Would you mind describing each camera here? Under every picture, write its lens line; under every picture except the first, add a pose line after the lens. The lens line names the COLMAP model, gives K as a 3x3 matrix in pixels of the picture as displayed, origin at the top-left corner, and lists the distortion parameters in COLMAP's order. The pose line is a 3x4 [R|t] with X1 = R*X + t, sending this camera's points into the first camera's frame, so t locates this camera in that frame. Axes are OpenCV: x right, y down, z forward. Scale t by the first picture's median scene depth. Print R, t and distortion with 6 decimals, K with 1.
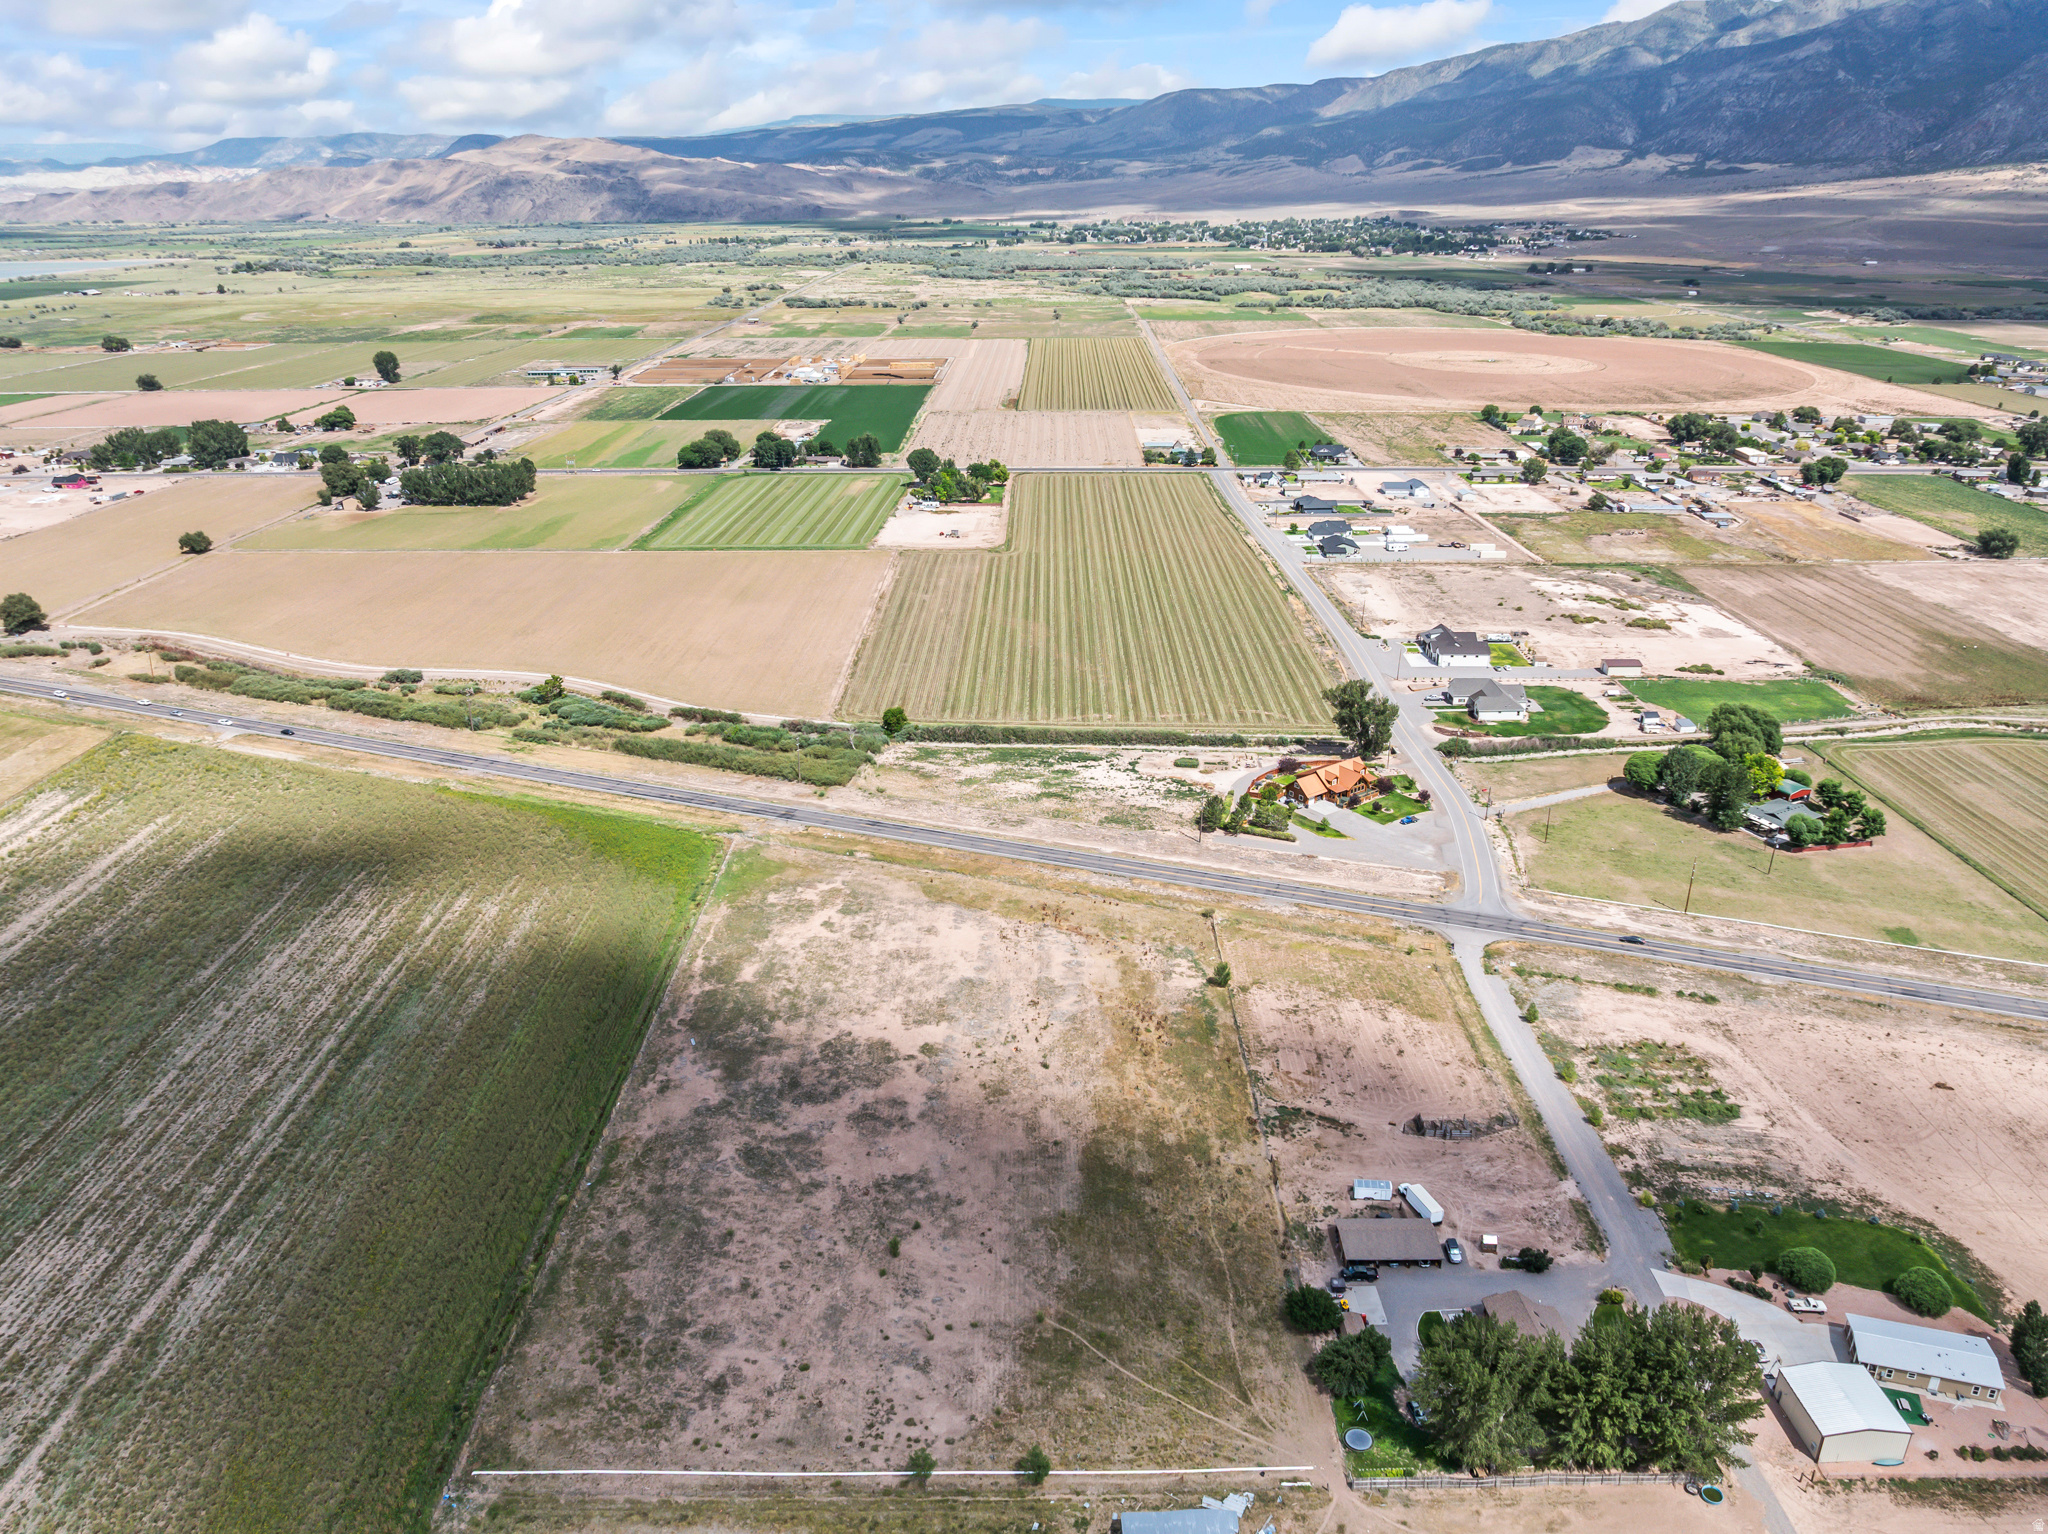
lens RADIAL K [[1447.7, 0, 1034.7], [0, 1447.7, 763.3], [0, 0, 1]] dist [-0.029928, -0.016261]
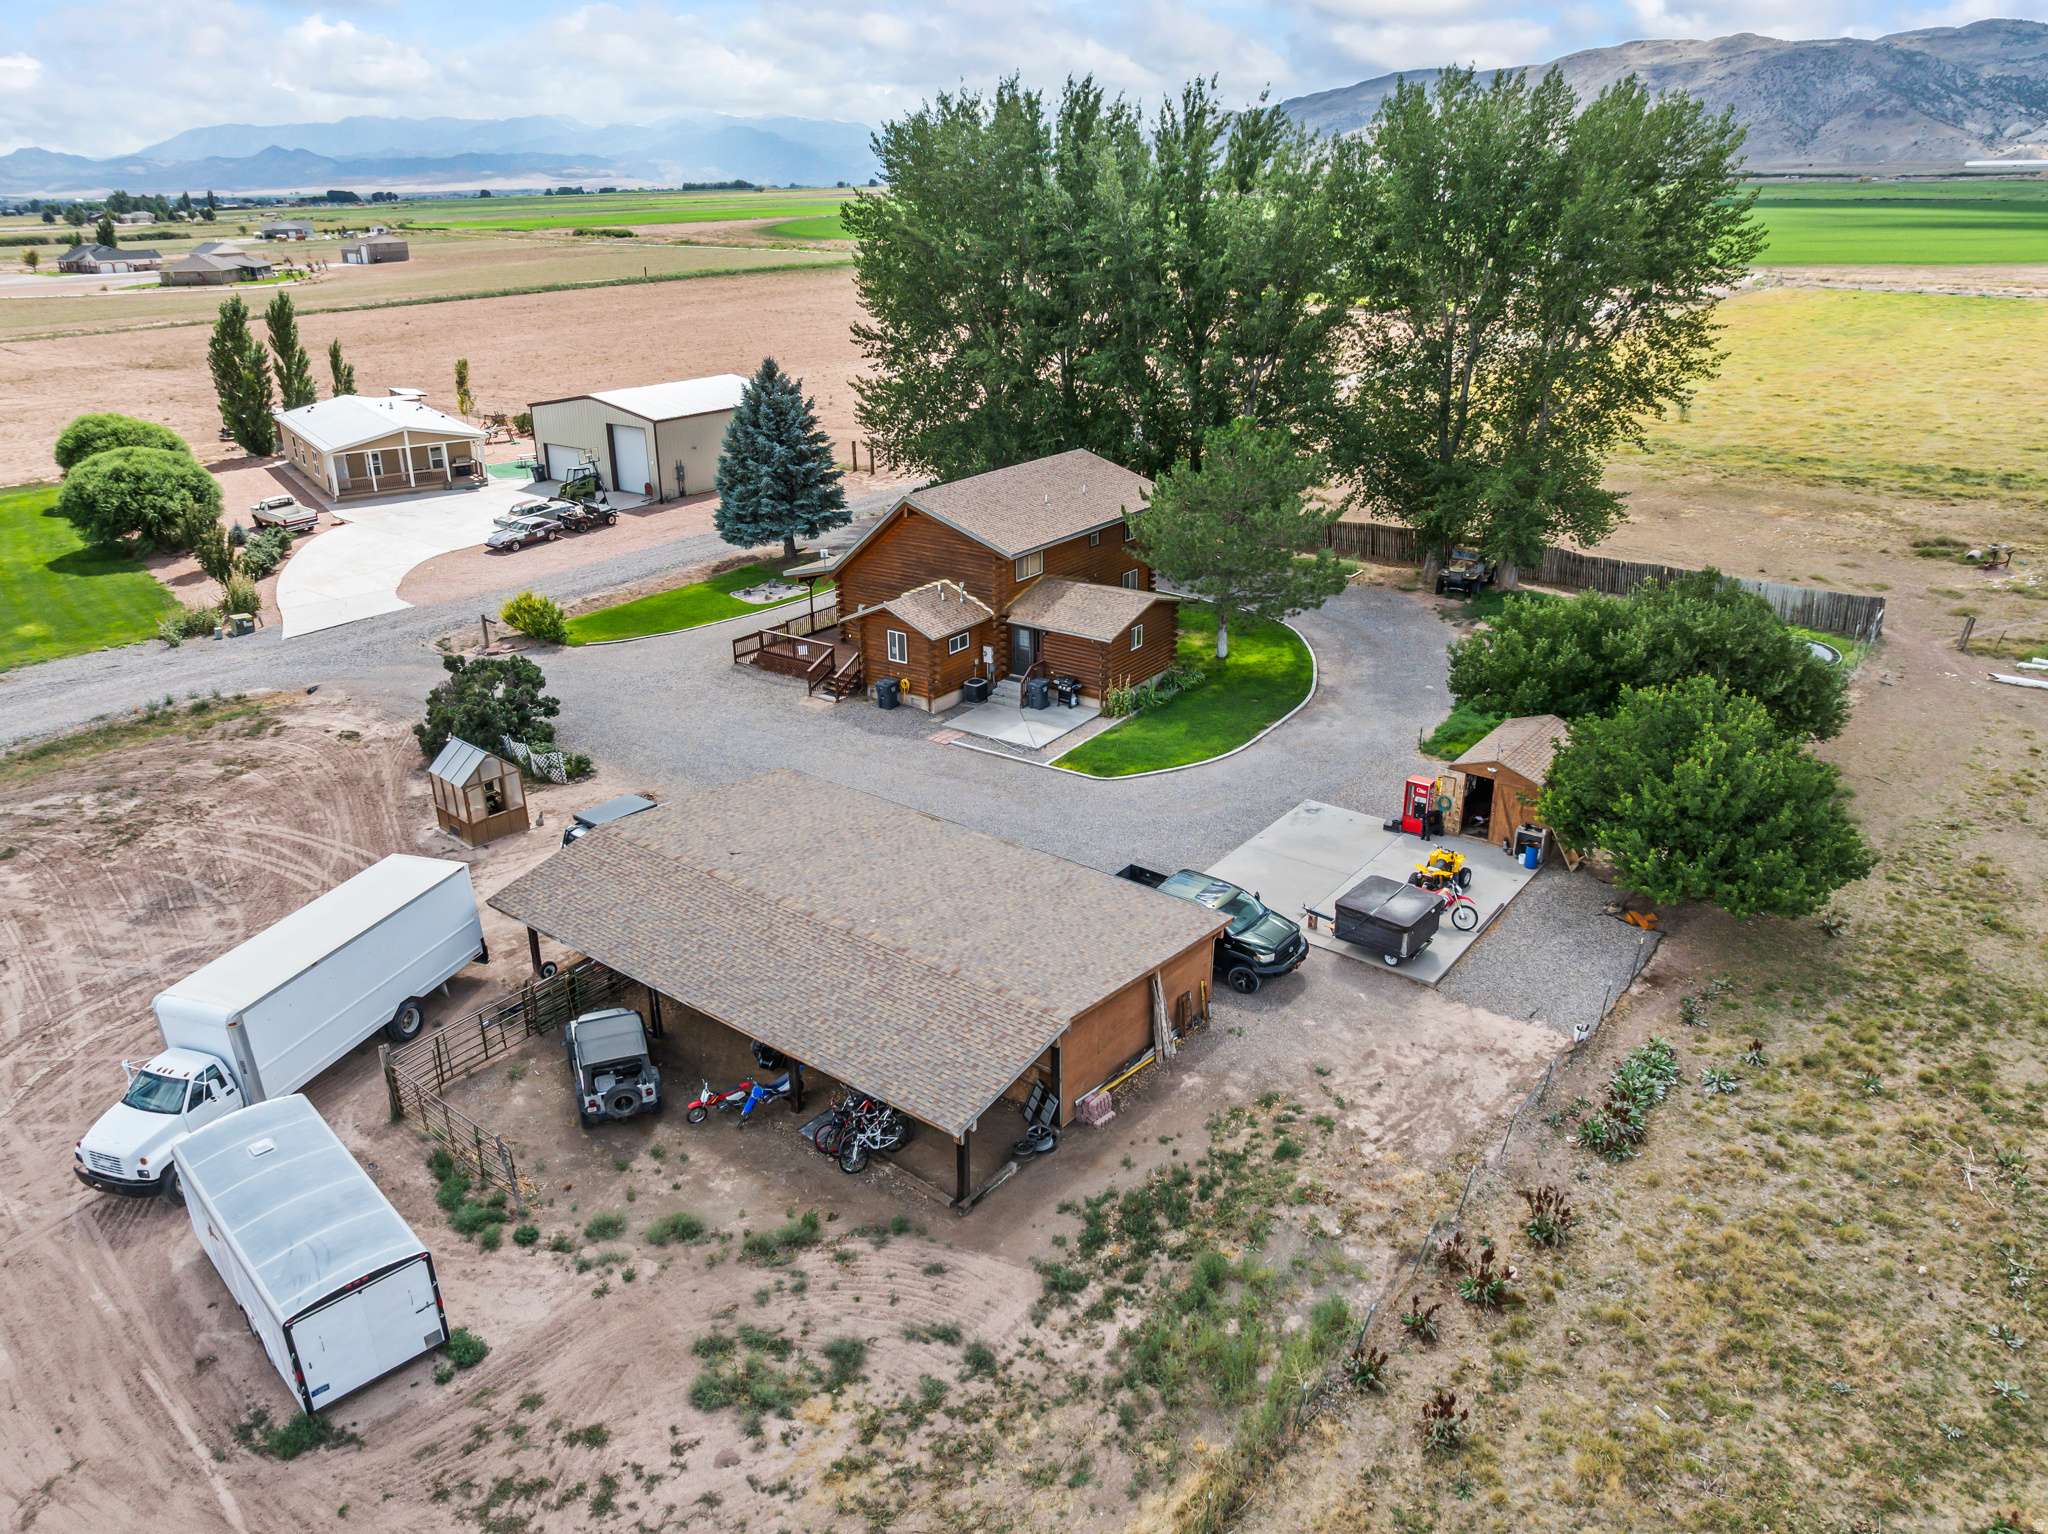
lens RADIAL K [[1449.1, 0, 1037.0], [0, 1449.1, 757.5], [0, 0, 1]] dist [-0.033758, -0.008287]
pose [[-0.789061, -0.220223, 0.573484, 0.123587], [0.238729, 0.750237, 0.616566, 0.193218], [-0.566031, 0.623416, -0.539409, 0.897018]]
